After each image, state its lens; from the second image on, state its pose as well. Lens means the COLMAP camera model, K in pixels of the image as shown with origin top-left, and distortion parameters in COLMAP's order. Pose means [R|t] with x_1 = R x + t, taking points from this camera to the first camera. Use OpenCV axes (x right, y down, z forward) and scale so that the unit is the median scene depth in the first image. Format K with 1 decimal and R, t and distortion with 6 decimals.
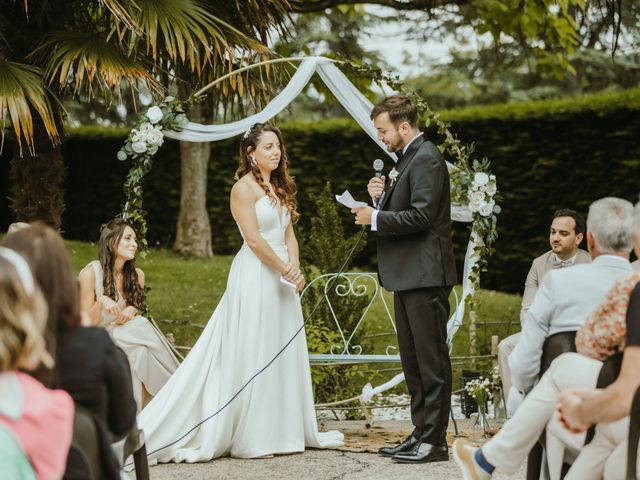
lens RADIAL K [[693.4, 0, 320.0], [0, 693.4, 240.0], [0, 0, 1]] dist [0.009720, 0.004162]
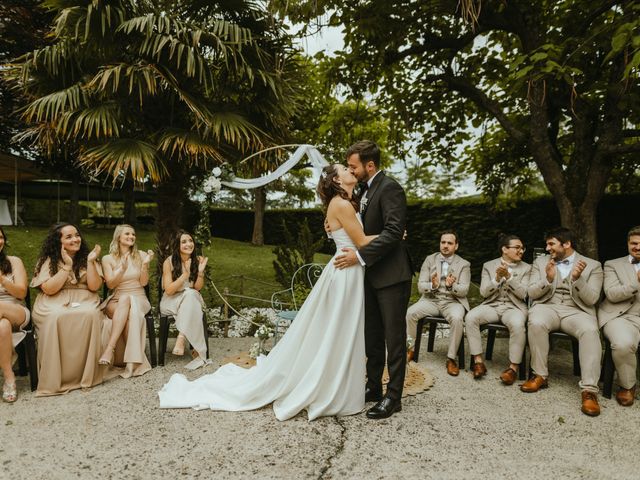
lens RADIAL K [[693.4, 0, 320.0], [0, 693.4, 240.0], [0, 0, 1]] dist [0.009720, 0.004162]
pose [[0.999483, 0.028832, 0.014256, 0.012698], [-0.028677, 0.999529, -0.010952, 0.011473], [-0.014565, 0.010538, 0.999838, -0.839021]]
